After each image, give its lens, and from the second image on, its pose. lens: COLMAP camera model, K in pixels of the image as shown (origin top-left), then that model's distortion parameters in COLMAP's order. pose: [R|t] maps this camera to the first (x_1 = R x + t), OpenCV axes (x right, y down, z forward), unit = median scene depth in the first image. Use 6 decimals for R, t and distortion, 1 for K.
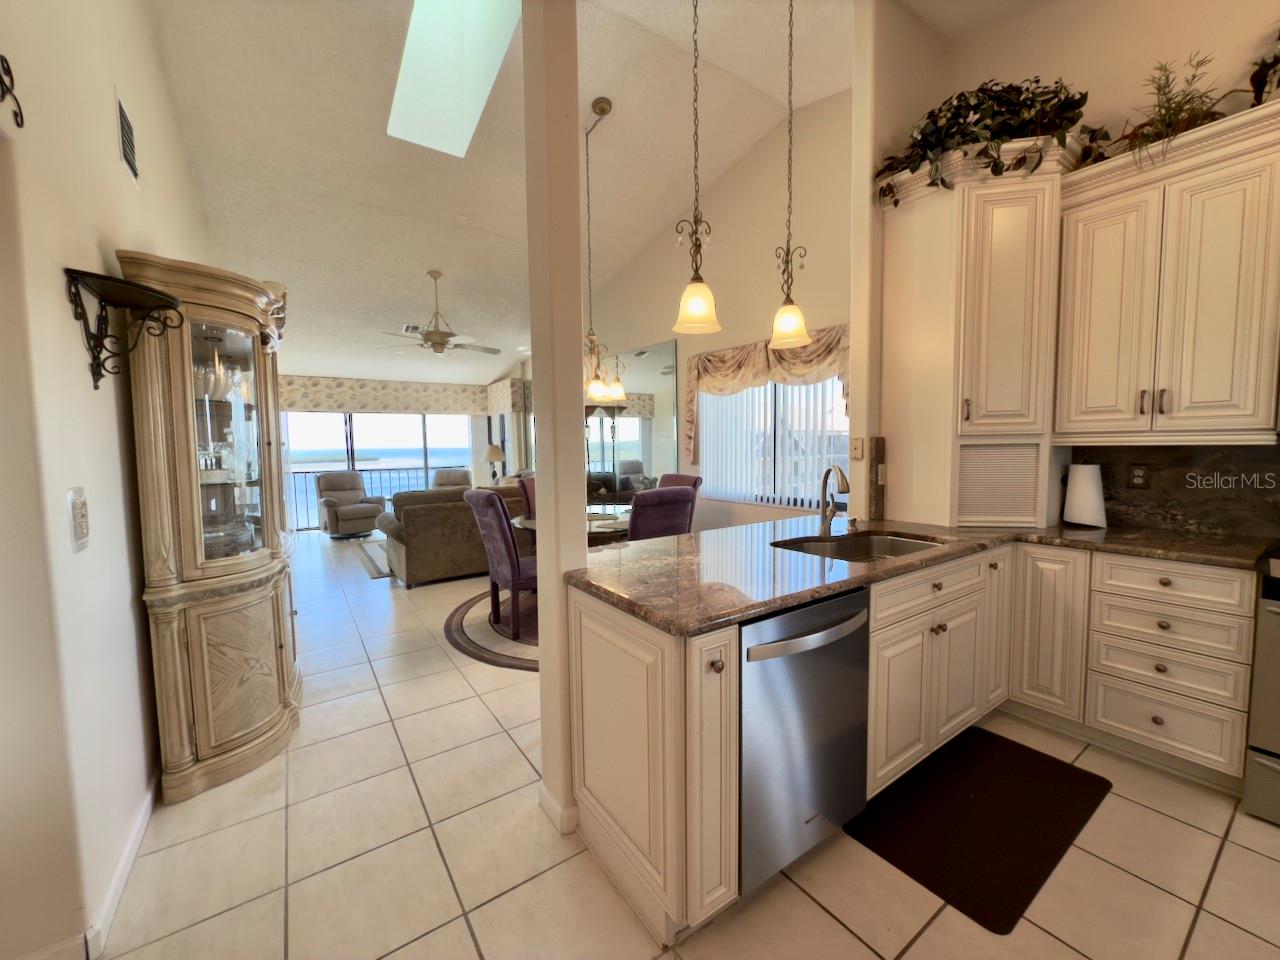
lens RADIAL K [[508.4, 0, 641.8], [0, 508.4, 481.0], [0, 0, 1]] dist [0.001592, -0.000993]
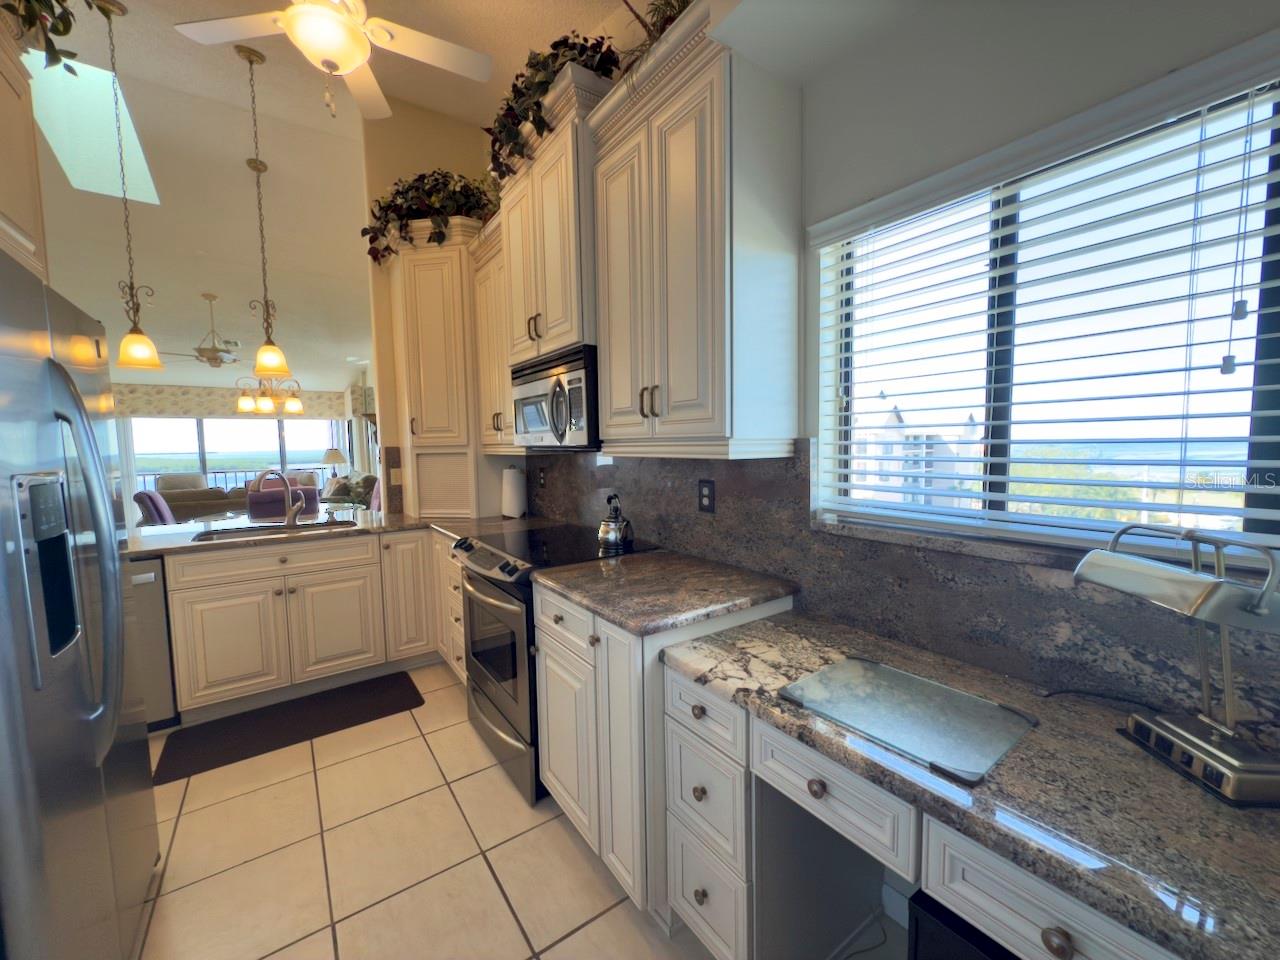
lens RADIAL K [[508.4, 0, 641.8], [0, 508.4, 481.0], [0, 0, 1]] dist [0.001592, -0.000993]
pose [[0.999915, -0.002980, 0.012726, 0.876306], [0.002975, 0.999995, 0.000449, -0.000702], [-0.012727, -0.000411, 0.999919, -0.212850]]
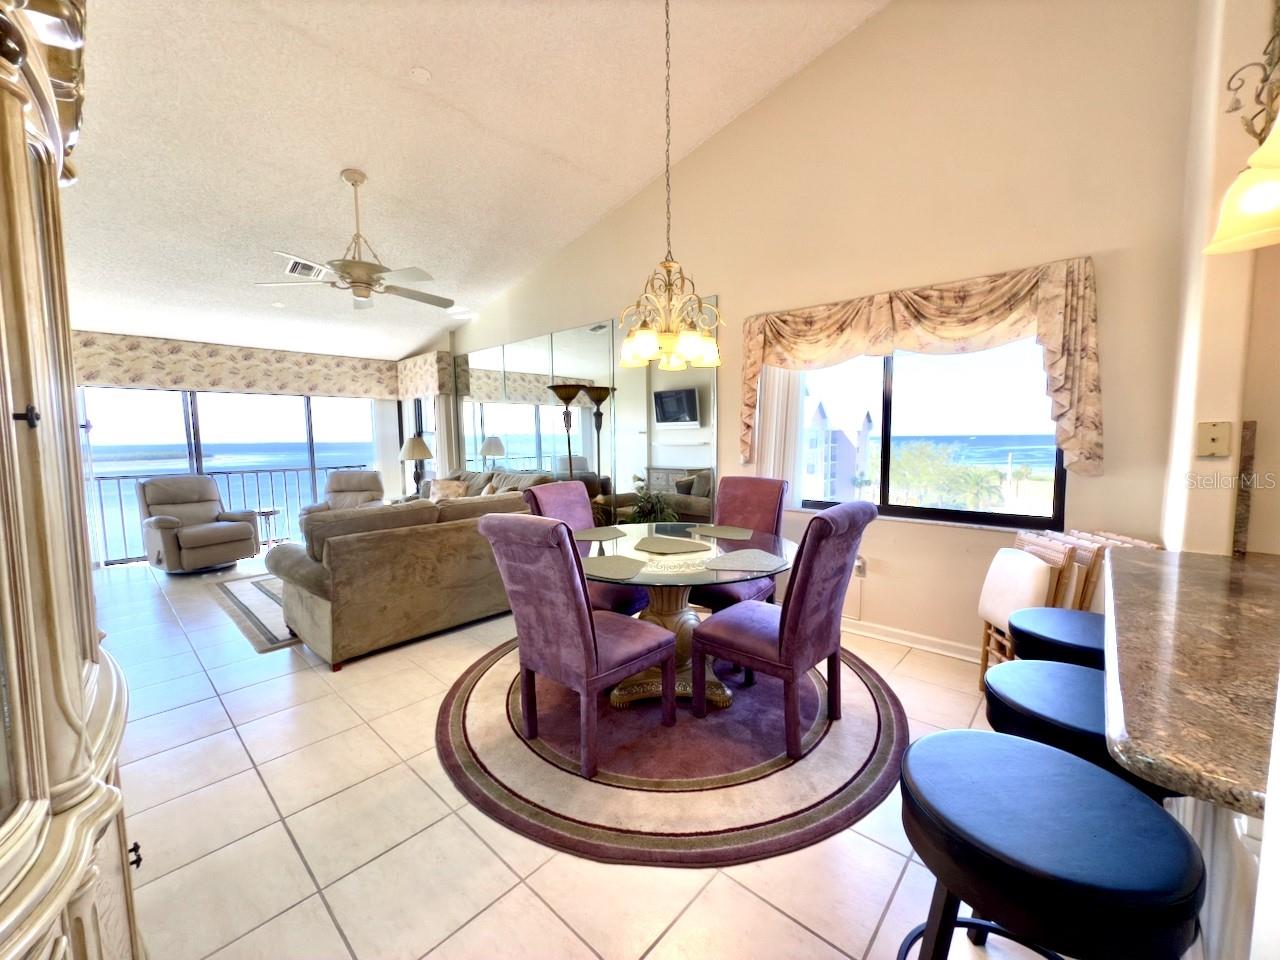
lens RADIAL K [[508.4, 0, 641.8], [0, 508.4, 481.0], [0, 0, 1]] dist [0.001592, -0.000993]
pose [[0.974878, -0.016973, 0.222093, -0.329869], [0.014666, 0.999820, 0.012032, -0.026138], [-0.222257, -0.008472, 0.974951, 0.458529]]
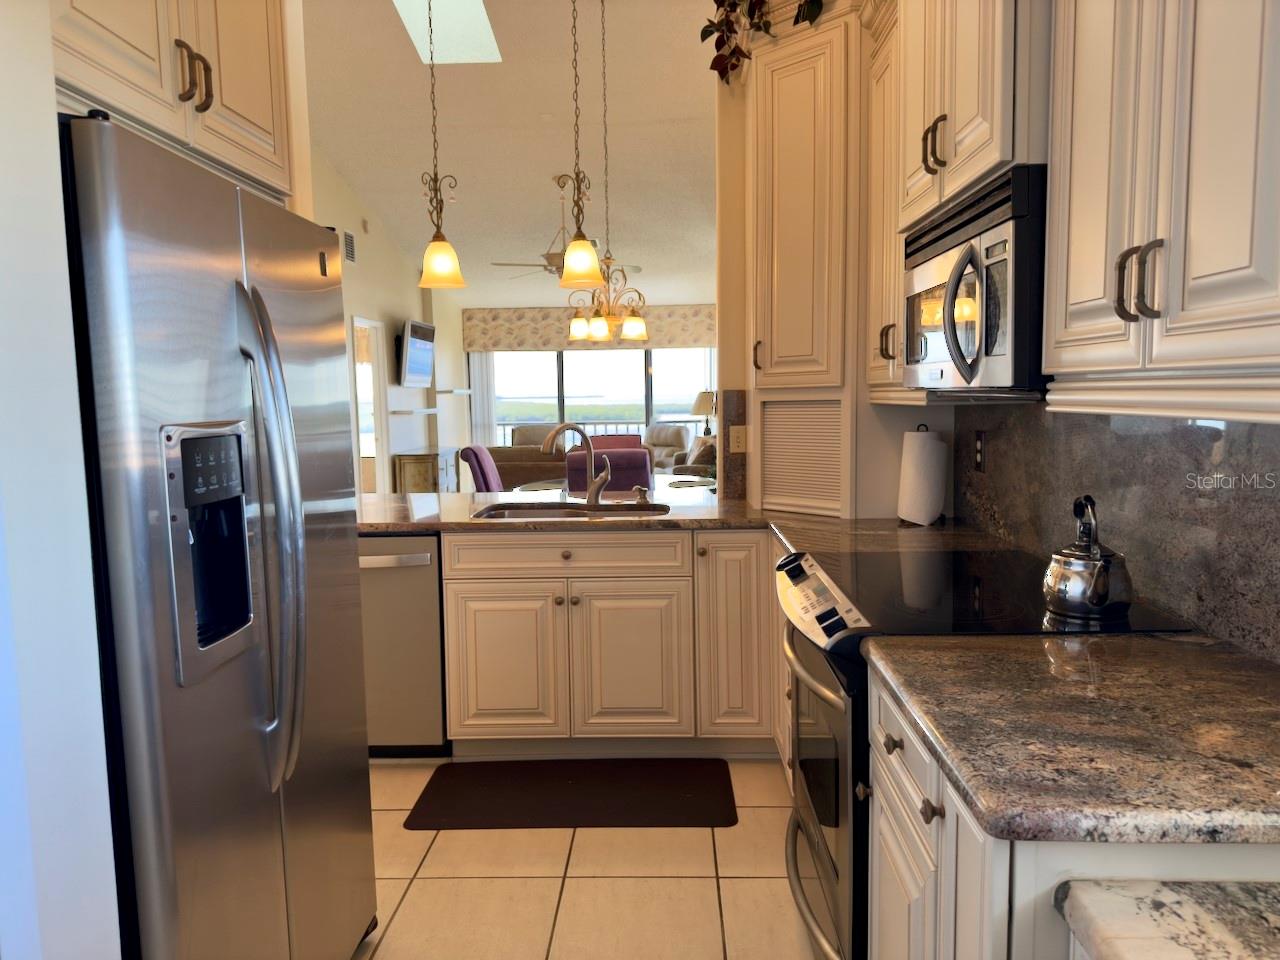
lens RADIAL K [[890.9, 0, 636.8], [0, 890.9, 483.5], [0, 0, 1]] dist [0.101809, -0.136128]
pose [[0.799427, 0.061379, -0.597620, 0.952961], [-0.038141, 0.997946, 0.051474, -0.007651], [0.599552, -0.018356, 0.800125, -0.132304]]
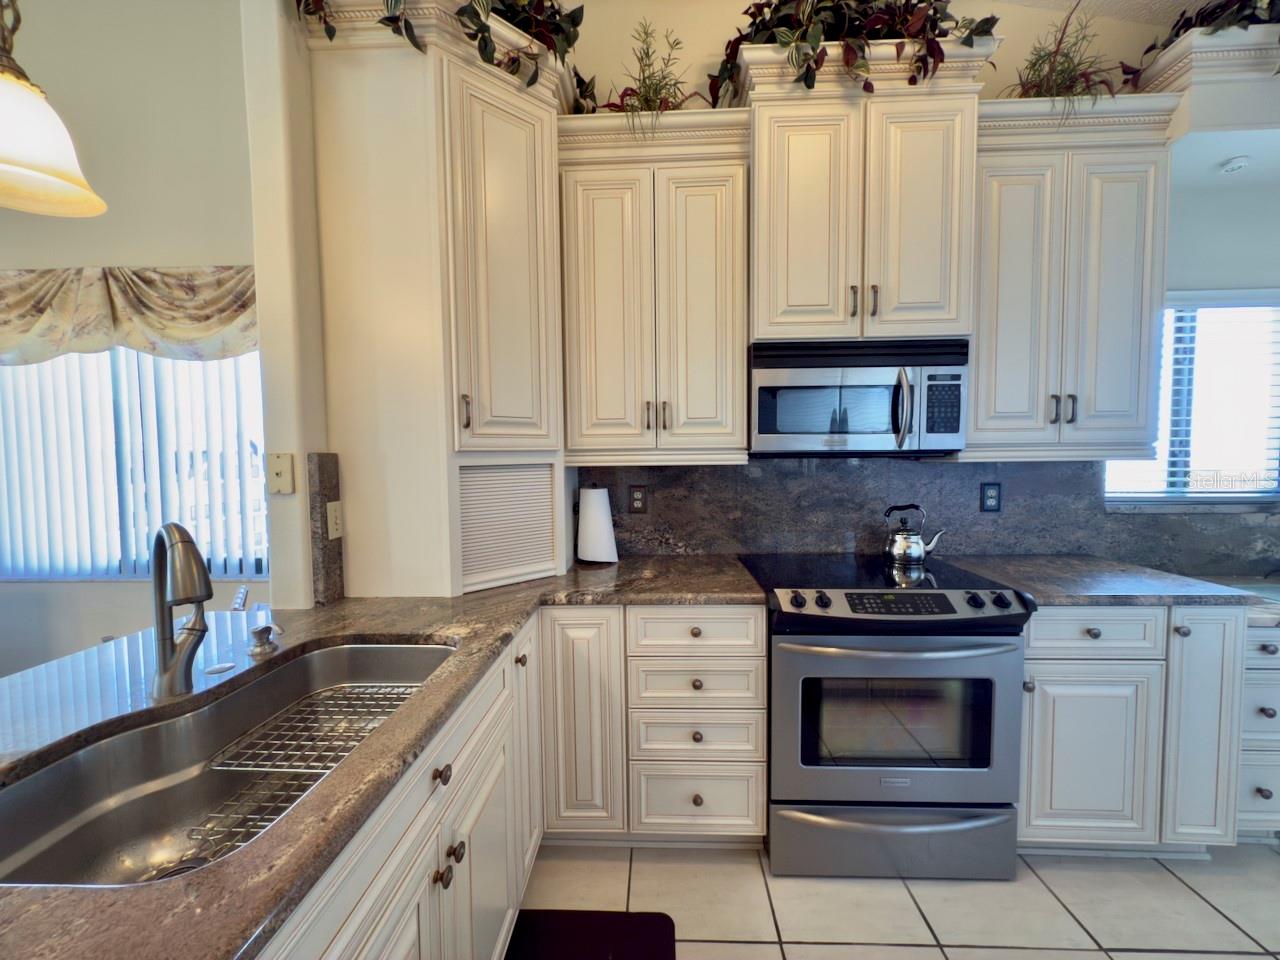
lens RADIAL K [[508.4, 0, 641.8], [0, 508.4, 481.0], [0, 0, 1]] dist [0.001592, -0.000993]
pose [[0.601300, -0.032428, 0.798365, 0.189414], [0.060364, 0.998164, -0.004921, -0.026692], [-0.796740, 0.051152, 0.602154, 0.324535]]
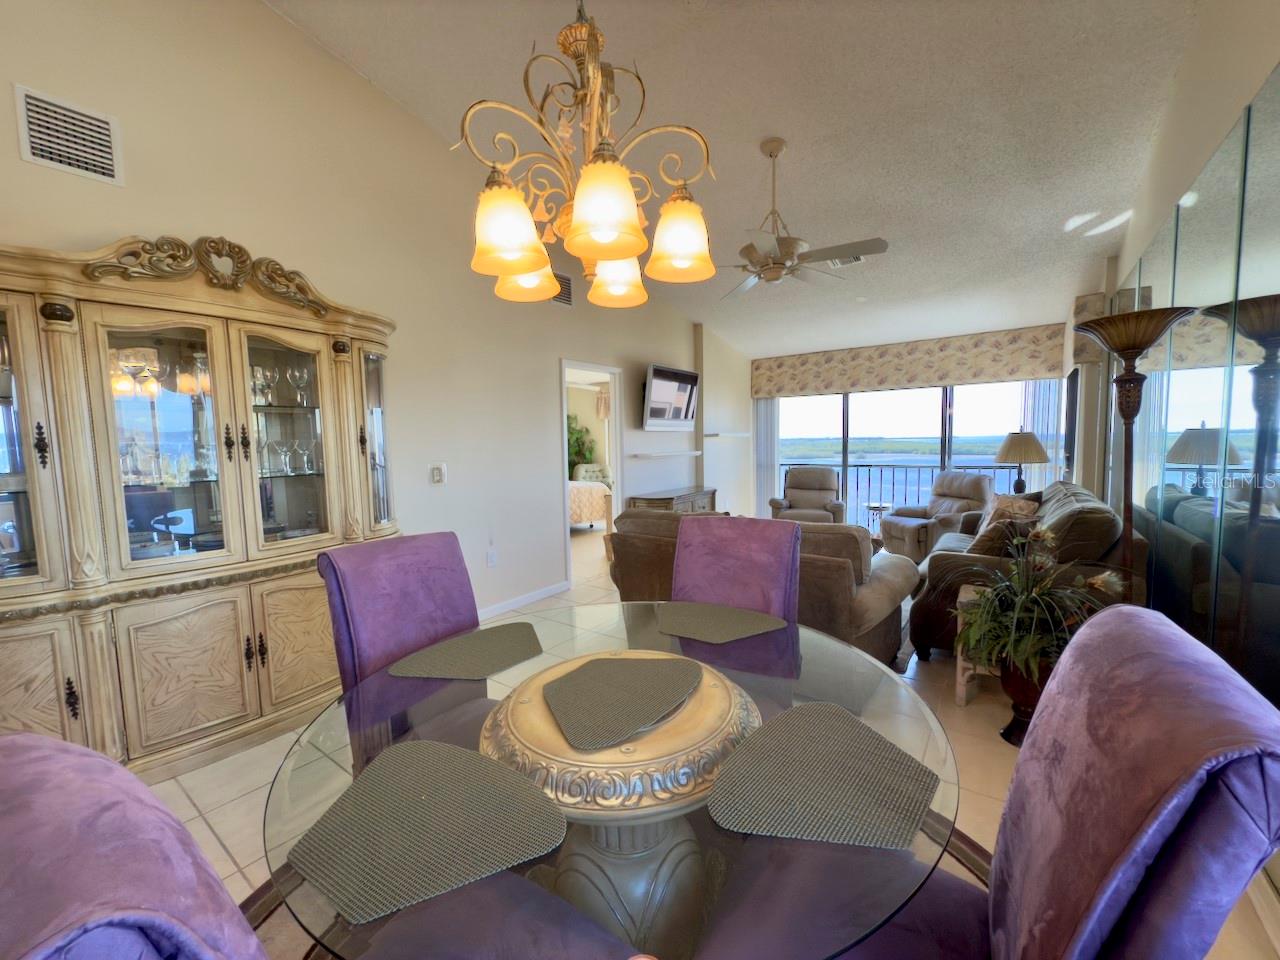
lens RADIAL K [[508.4, 0, 641.8], [0, 508.4, 481.0], [0, 0, 1]] dist [0.001592, -0.000993]
pose [[0.327336, 0.082171, -0.941328, 0.218203], [-0.054734, 0.996188, 0.067926, -0.086174], [0.943321, 0.029288, 0.330586, 1.124580]]
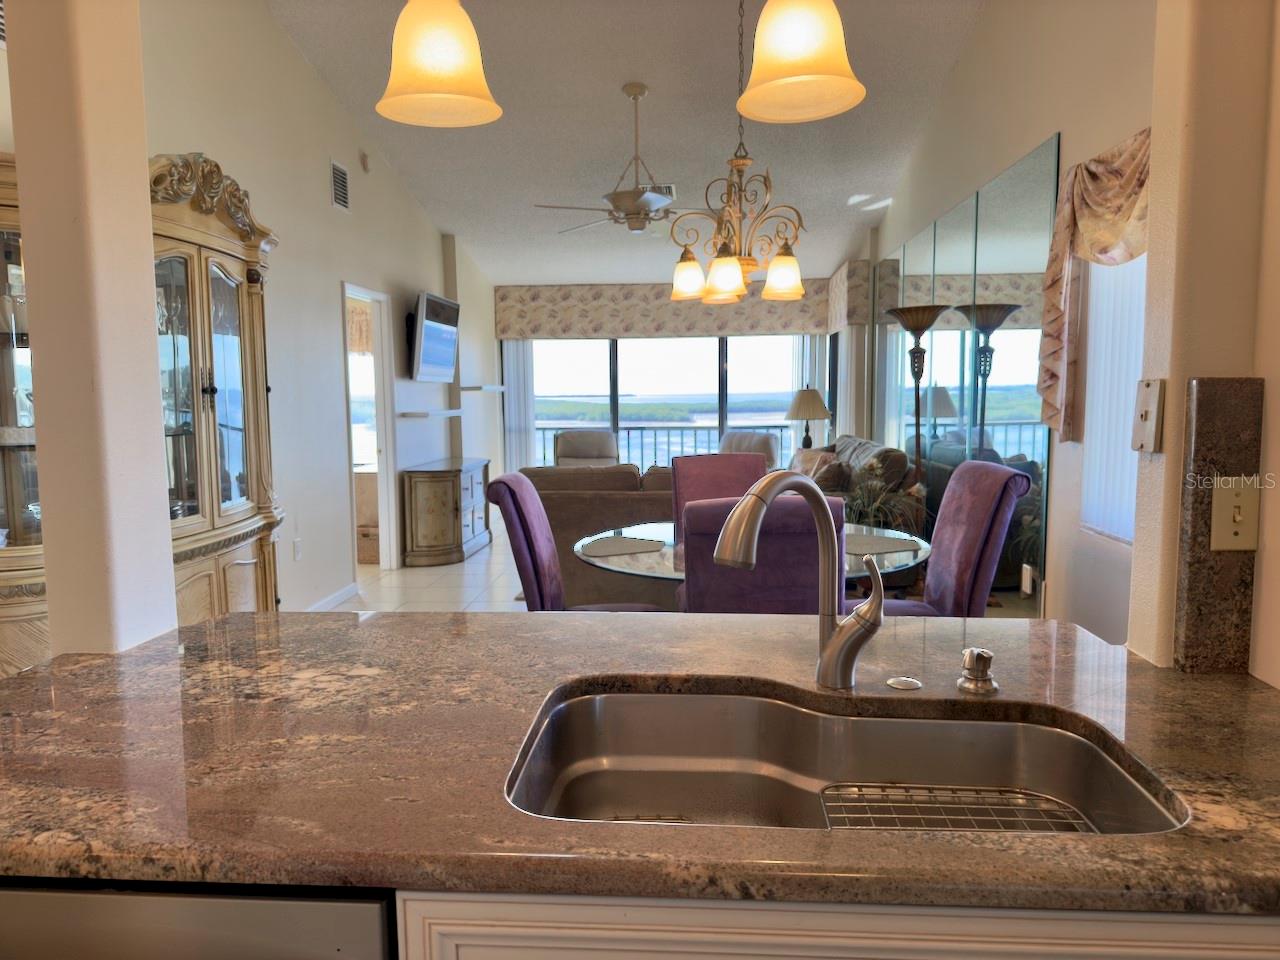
lens RADIAL K [[890.9, 0, 636.8], [0, 890.9, 483.5], [0, 0, 1]] dist [0.101809, -0.136128]
pose [[0.777755, 0.069627, -0.624700, 0.434375], [-0.045959, 0.997485, 0.053958, -0.033506], [0.626885, -0.013256, 0.778999, 0.341361]]
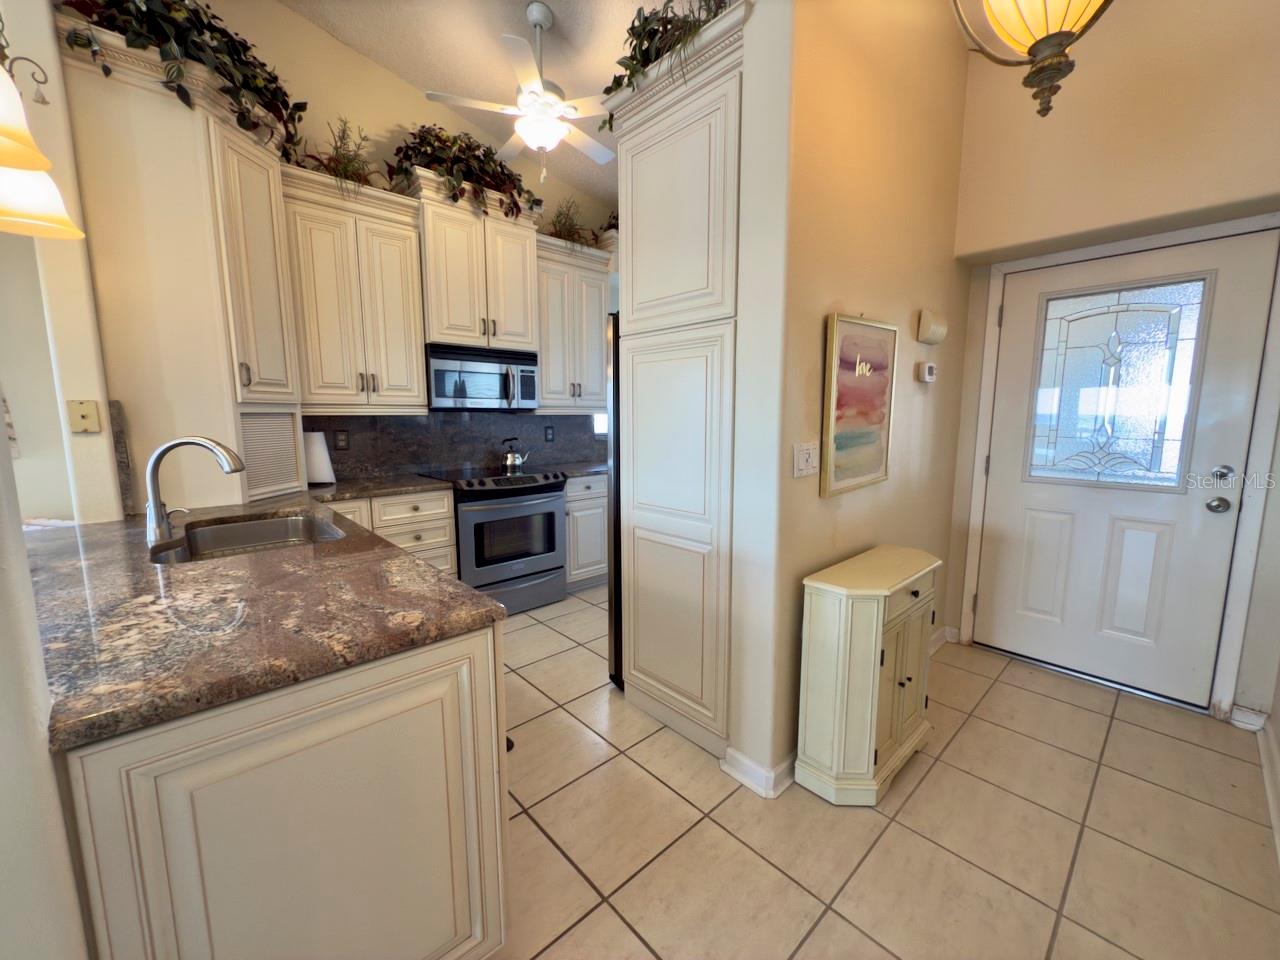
lens RADIAL K [[508.4, 0, 641.8], [0, 508.4, 481.0], [0, 0, 1]] dist [0.001592, -0.000993]
pose [[-0.140526, -0.114187, 0.983470, -0.287697], [0.074691, 0.989274, 0.125533, -0.008386], [-0.987256, 0.091097, -0.130490, 0.311726]]
